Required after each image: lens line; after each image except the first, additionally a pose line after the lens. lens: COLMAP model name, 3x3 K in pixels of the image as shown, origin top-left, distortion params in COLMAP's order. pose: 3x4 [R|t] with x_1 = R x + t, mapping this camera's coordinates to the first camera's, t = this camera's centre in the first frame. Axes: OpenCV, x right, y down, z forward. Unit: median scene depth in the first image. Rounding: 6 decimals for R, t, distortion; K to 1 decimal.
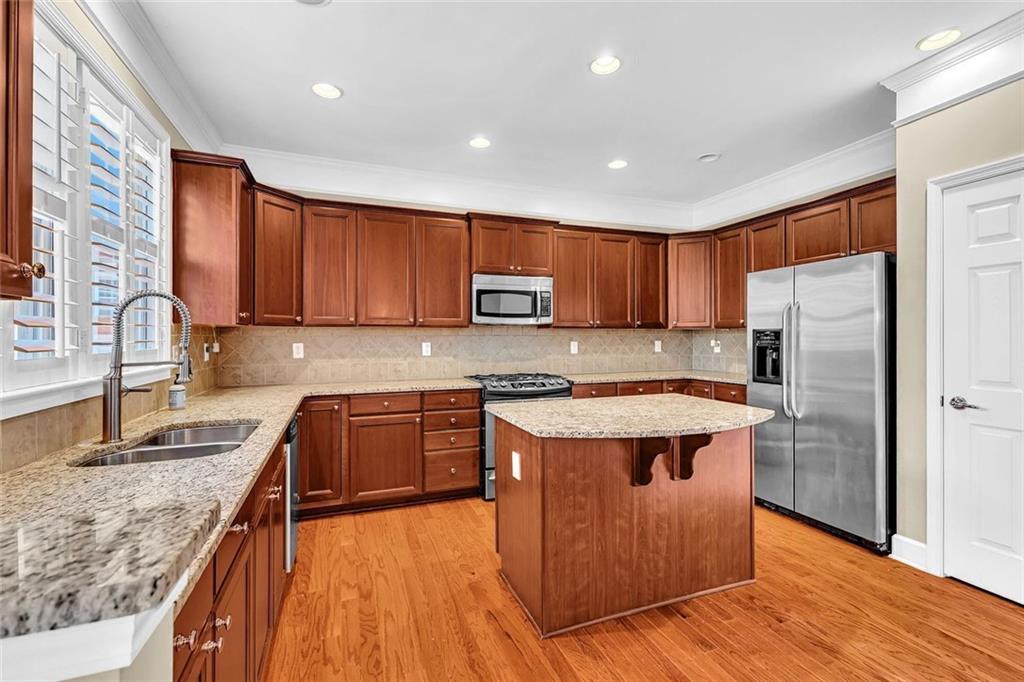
lens RADIAL K [[436.7, 0, 508.2], [0, 436.7, 337.3], [0, 0, 1]] dist [0.000006, 0.000146]
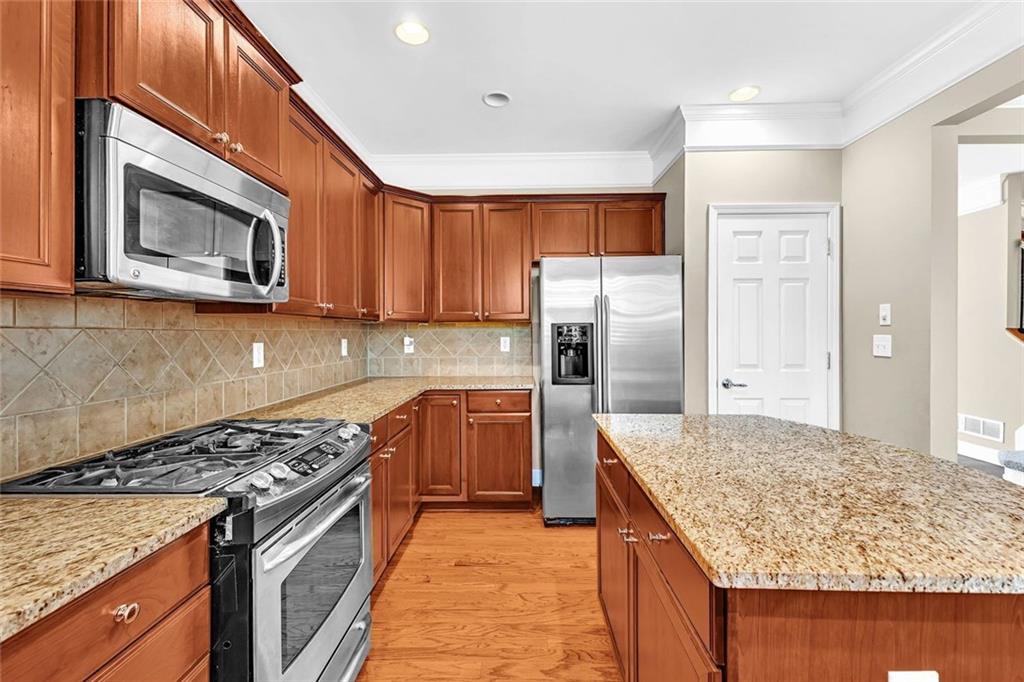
lens RADIAL K [[445.8, 0, 511.6], [0, 445.8, 335.7], [0, 0, 1]] dist [-0.001204, 0.000116]
pose [[0.366365, -0.006409, 0.930449, -0.273896], [0.003672, 0.999978, 0.005442, 0.000142], [-0.930464, 0.001423, 0.366380, 0.720743]]
